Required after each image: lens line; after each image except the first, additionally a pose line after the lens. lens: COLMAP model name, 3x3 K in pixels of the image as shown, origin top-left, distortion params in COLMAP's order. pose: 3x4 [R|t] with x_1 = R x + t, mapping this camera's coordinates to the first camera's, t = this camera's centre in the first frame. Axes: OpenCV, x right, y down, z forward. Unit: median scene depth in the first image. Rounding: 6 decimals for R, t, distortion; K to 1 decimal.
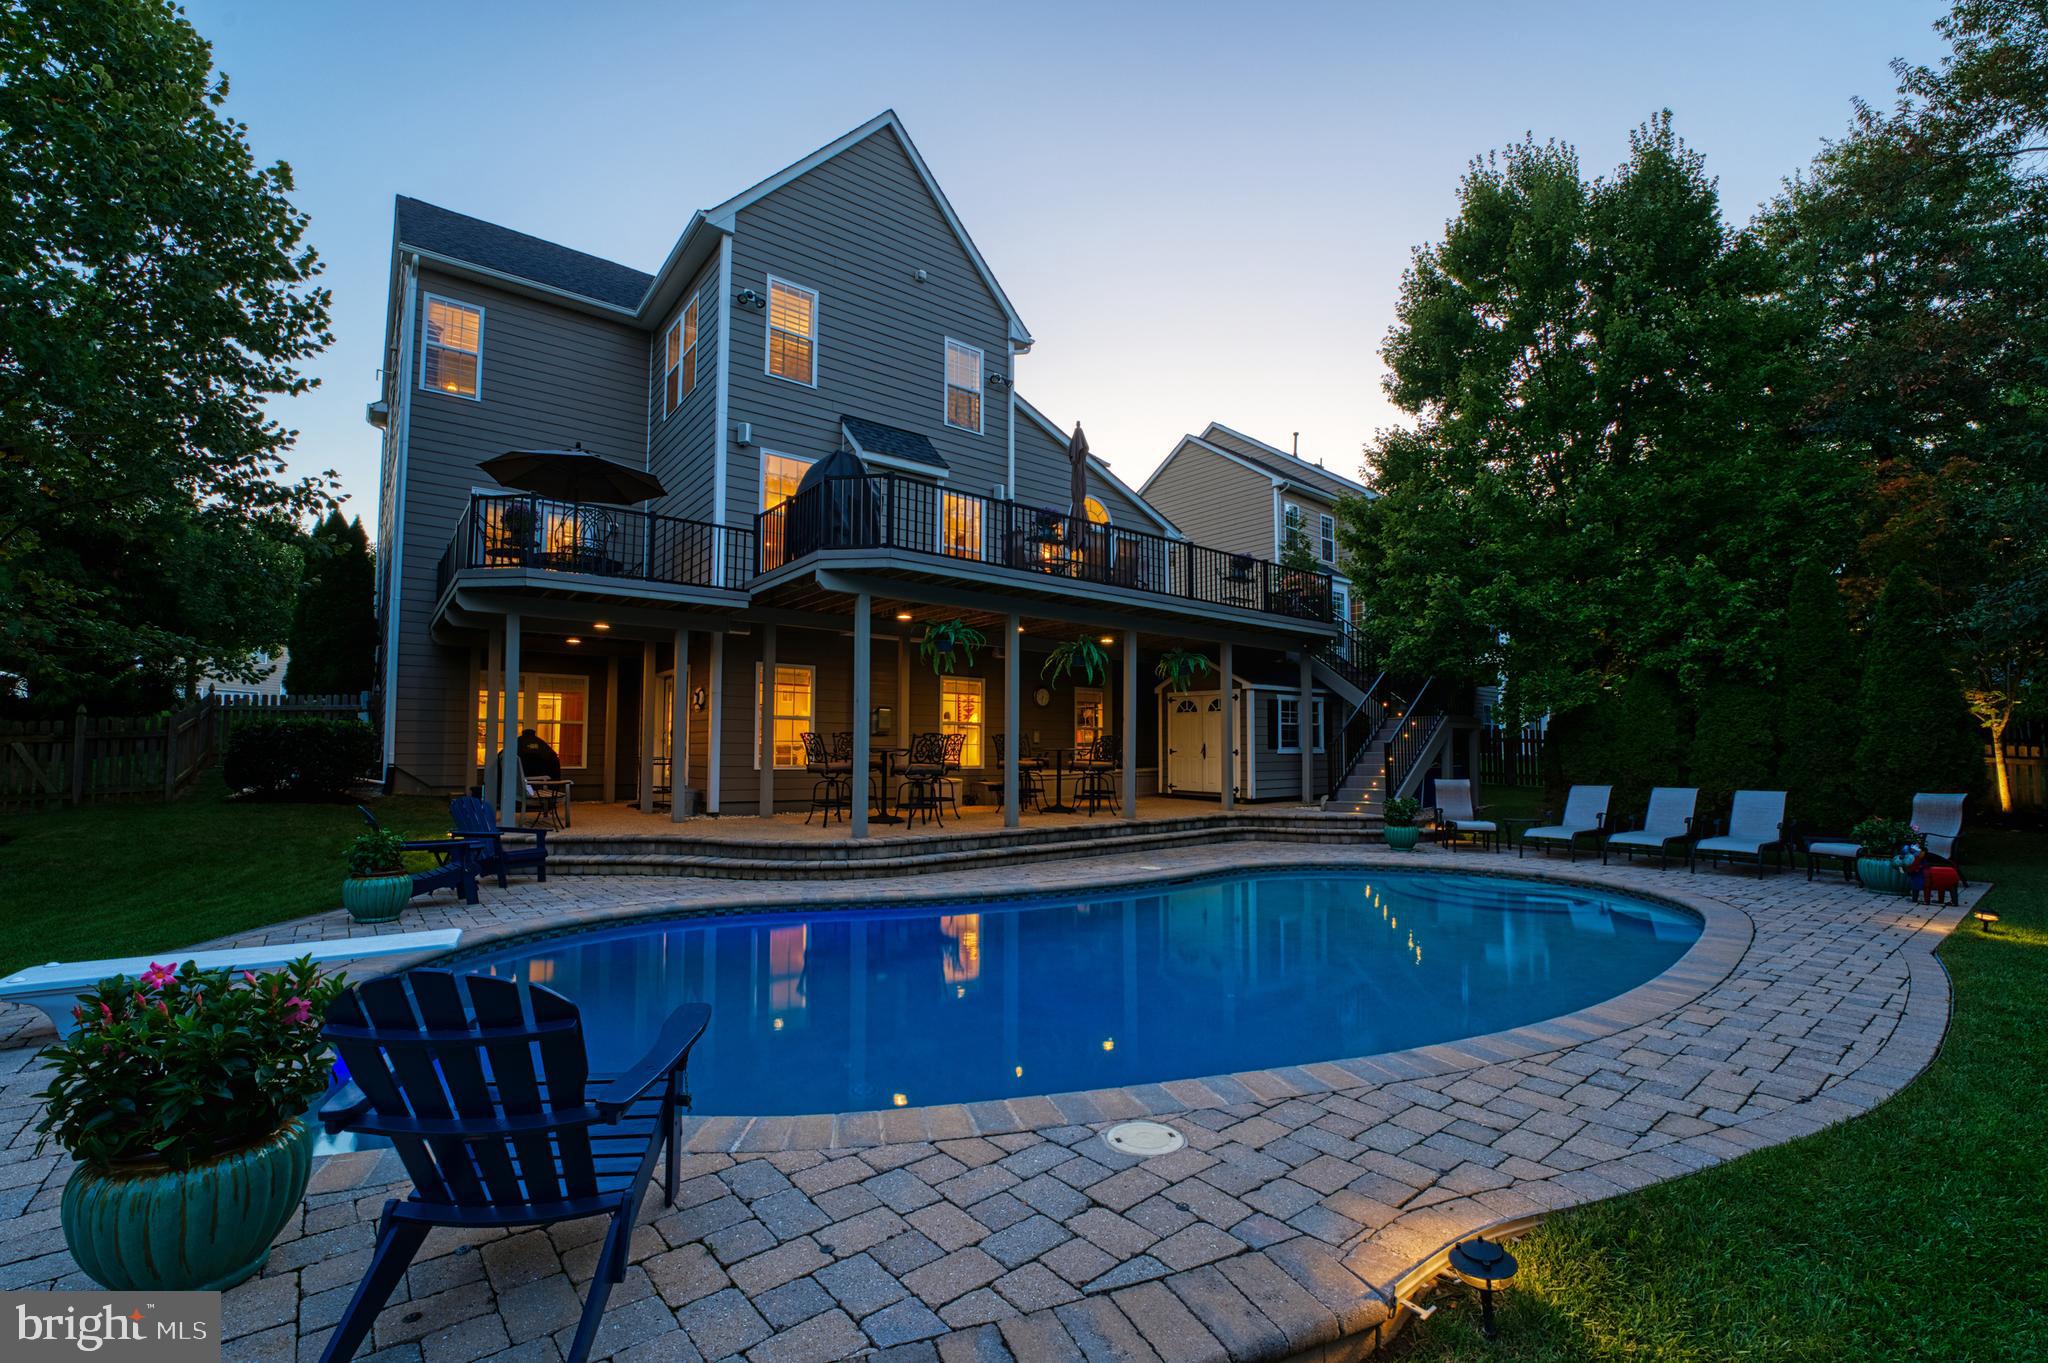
lens RADIAL K [[886.7, 0, 1026.4], [0, 886.7, 690.0], [0, 0, 1]] dist [-0.022112, -0.001483]
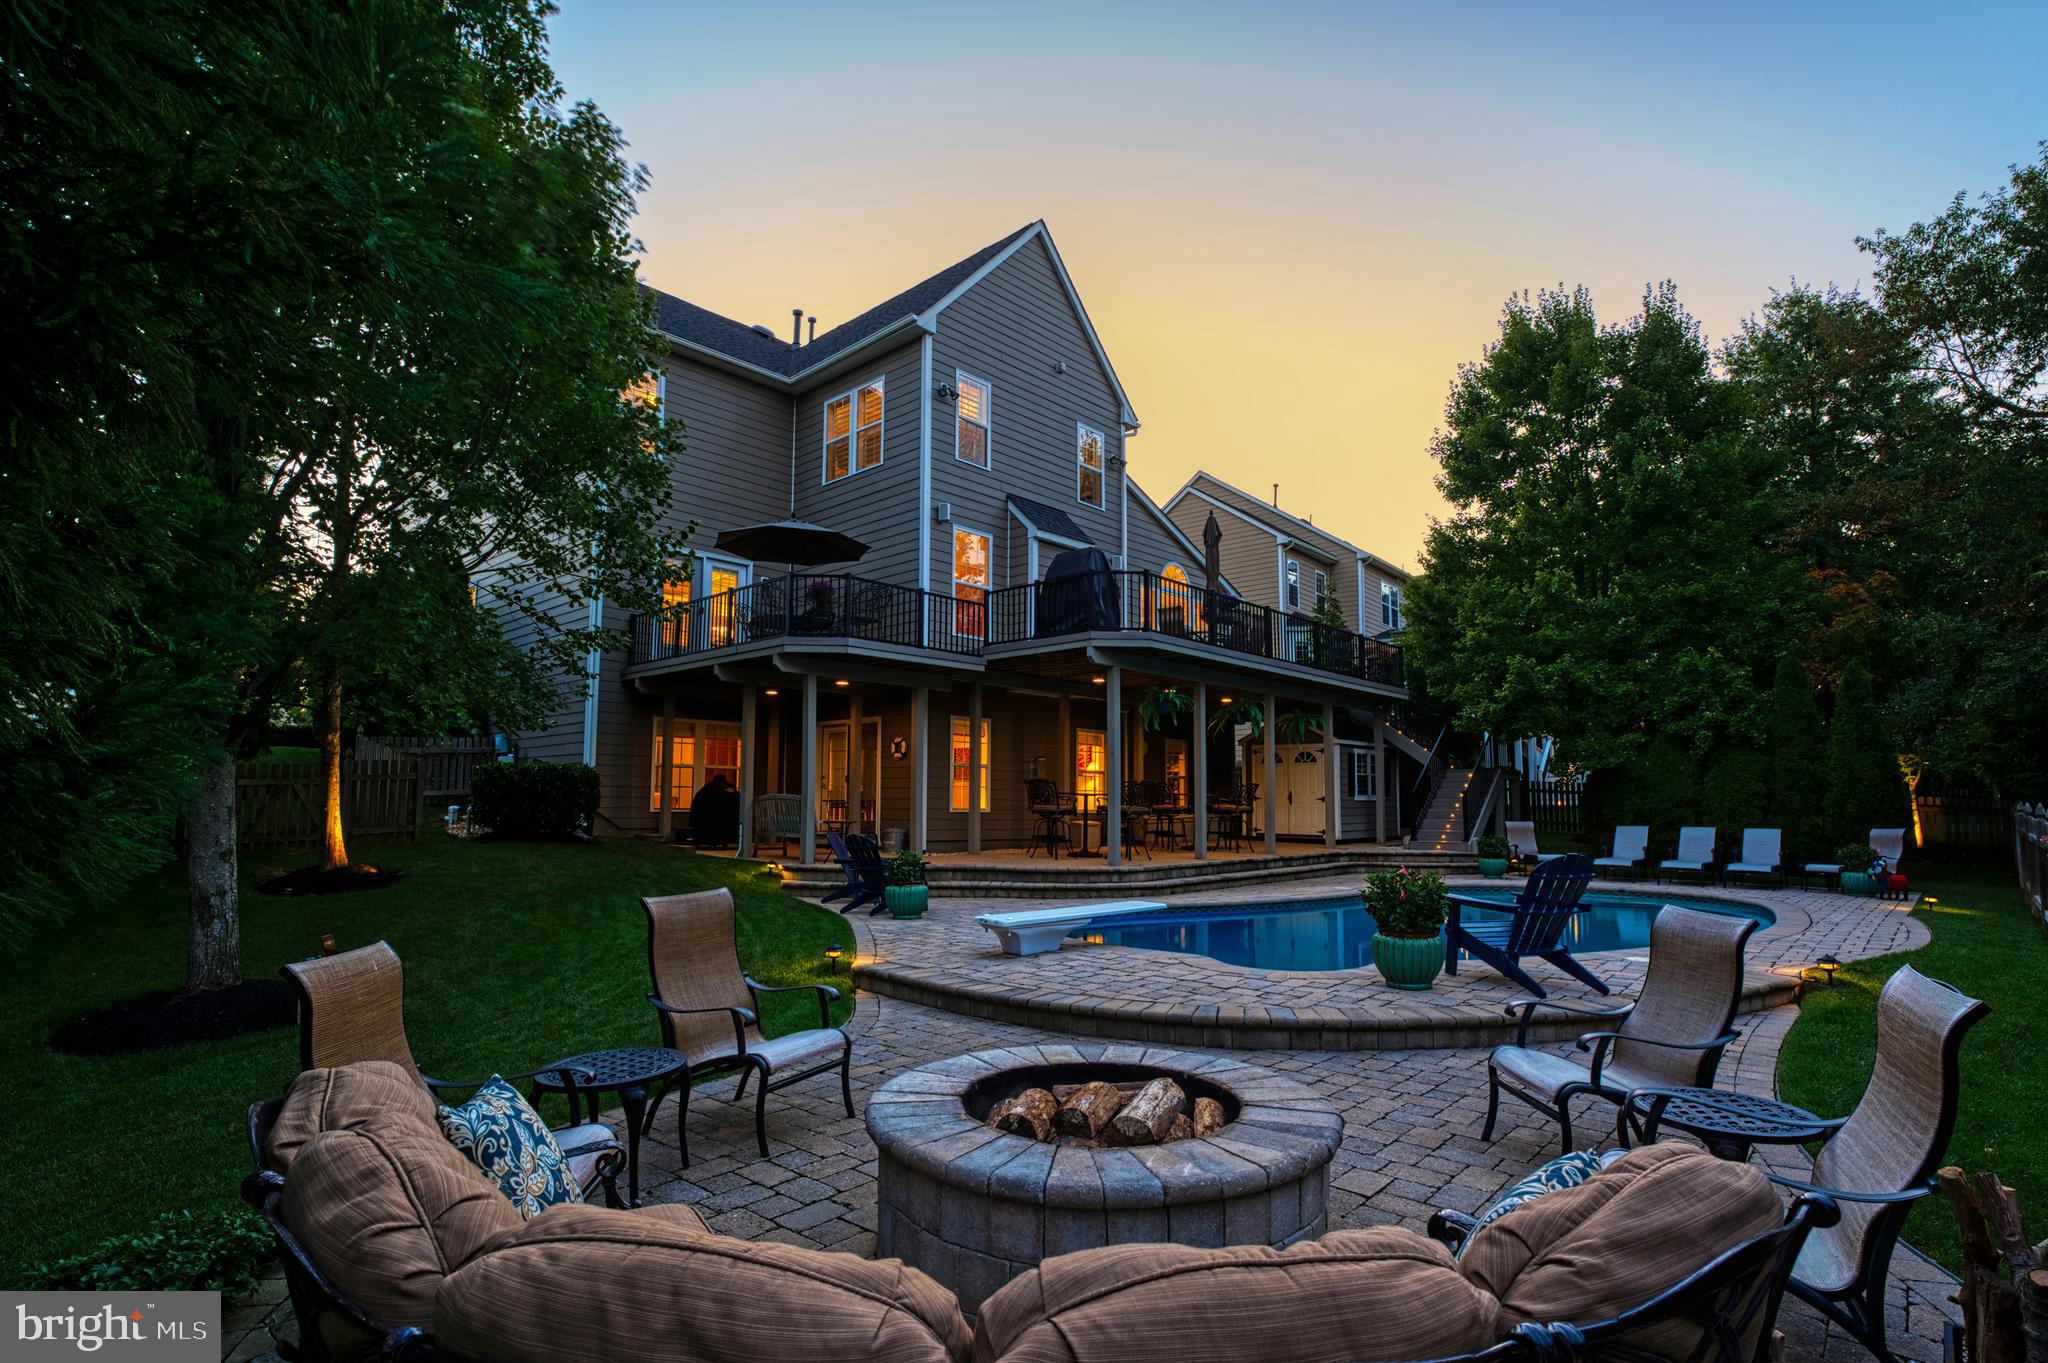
lens RADIAL K [[1017.9, 0, 1025.6], [0, 1017.9, 700.0], [0, 0, 1]] dist [-0.025327, 0.001906]
pose [[0.989285, 0.019662, 0.144666, -0.377043], [-0.015403, 0.999416, -0.030504, -0.012531], [-0.145181, 0.027949, 0.989010, -0.273711]]
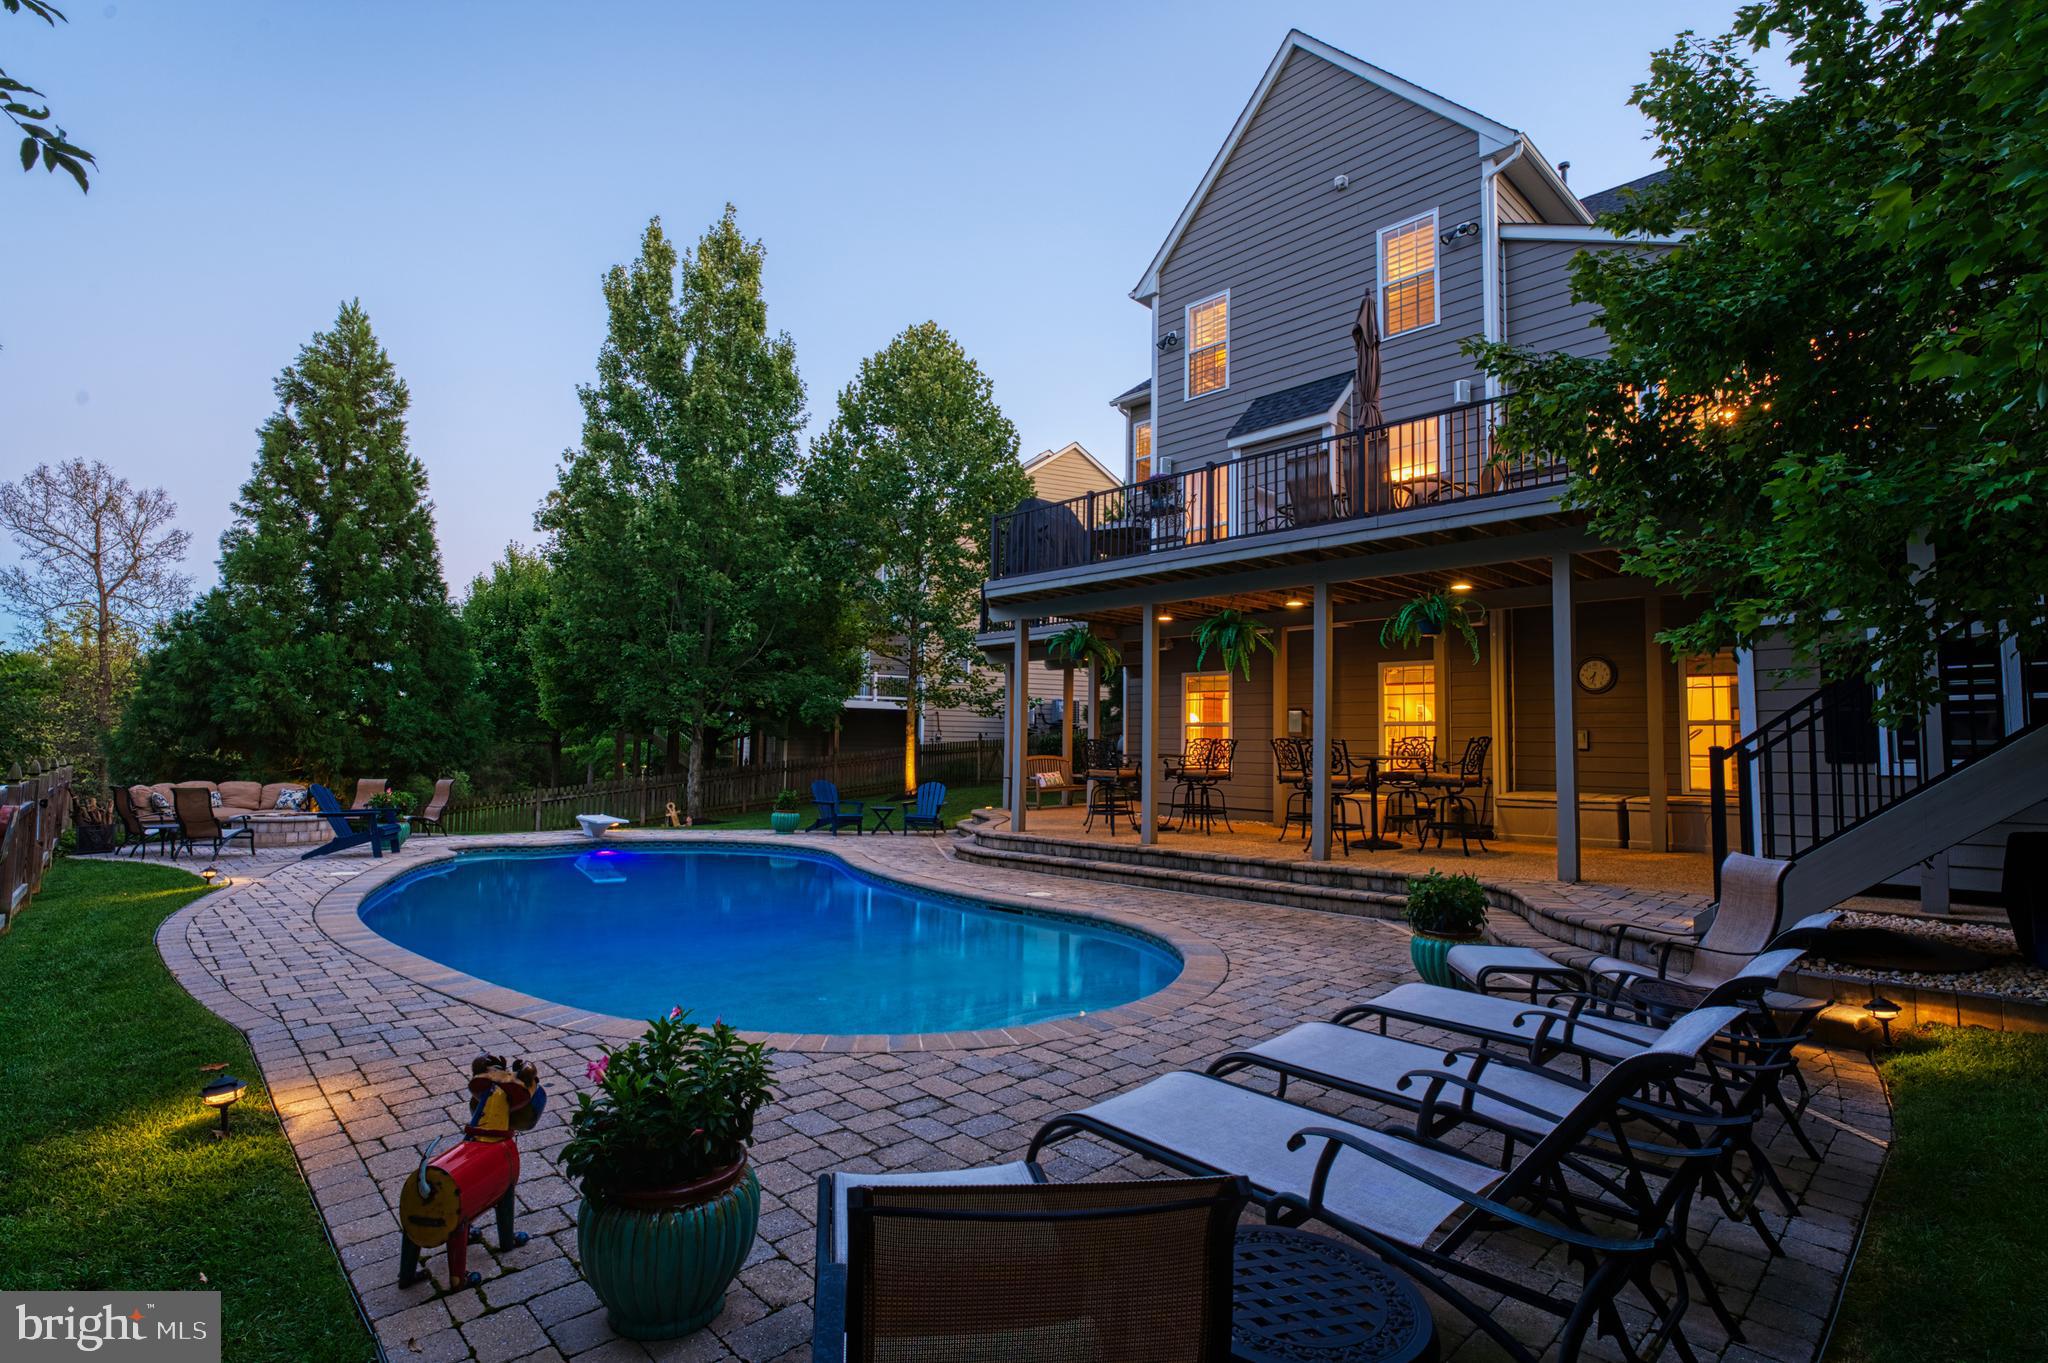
lens RADIAL K [[955.1, 0, 1035.7], [0, 955.1, 672.5], [0, 0, 1]] dist [-0.001707, -0.000062]
pose [[0.118151, -0.081532, -0.989643, 0.766057], [0.050284, 0.995836, -0.076038, 0.043534], [0.991722, -0.040780, 0.121759, 0.651190]]
